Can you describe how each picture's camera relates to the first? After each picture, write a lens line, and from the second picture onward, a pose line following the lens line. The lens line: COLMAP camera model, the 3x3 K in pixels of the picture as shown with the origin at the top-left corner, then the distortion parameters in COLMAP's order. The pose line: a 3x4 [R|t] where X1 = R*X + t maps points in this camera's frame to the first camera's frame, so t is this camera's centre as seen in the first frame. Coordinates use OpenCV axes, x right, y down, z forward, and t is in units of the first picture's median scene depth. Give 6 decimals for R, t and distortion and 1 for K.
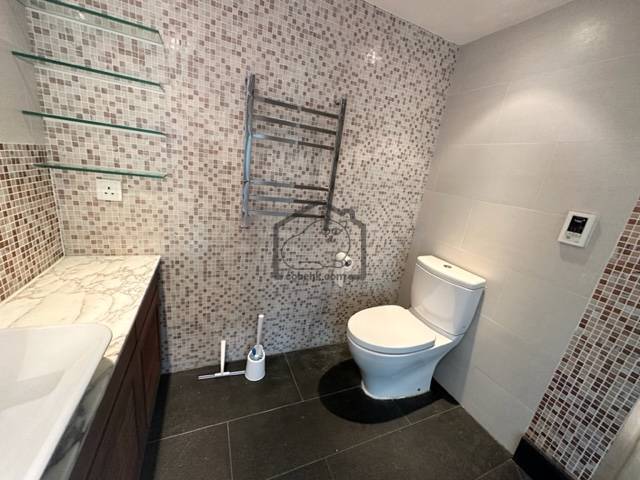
lens RADIAL K [[254.1, 0, 321.7], [0, 254.1, 241.3], [0, 0, 1]] dist [-0.002104, -0.000351]
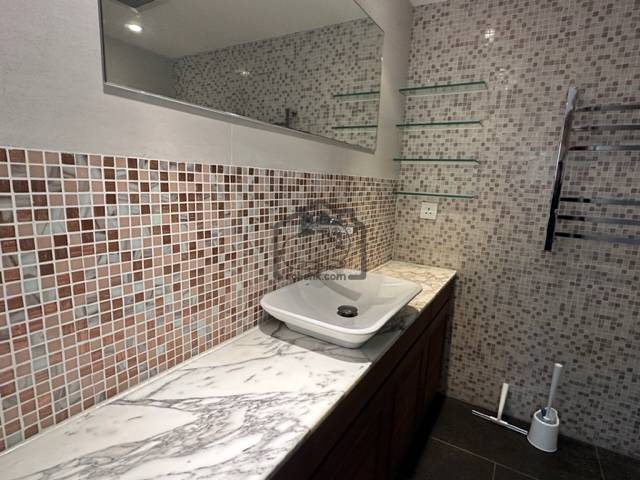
lens RADIAL K [[345.5, 0, 319.8], [0, 345.5, 243.0], [0, 0, 1]] dist [-0.002114, 0.001423]
pose [[0.578634, 0.041976, -0.814506, 0.235300], [-0.194201, 0.977042, -0.087610, 0.196223], [0.792129, 0.208872, 0.573502, -0.352099]]
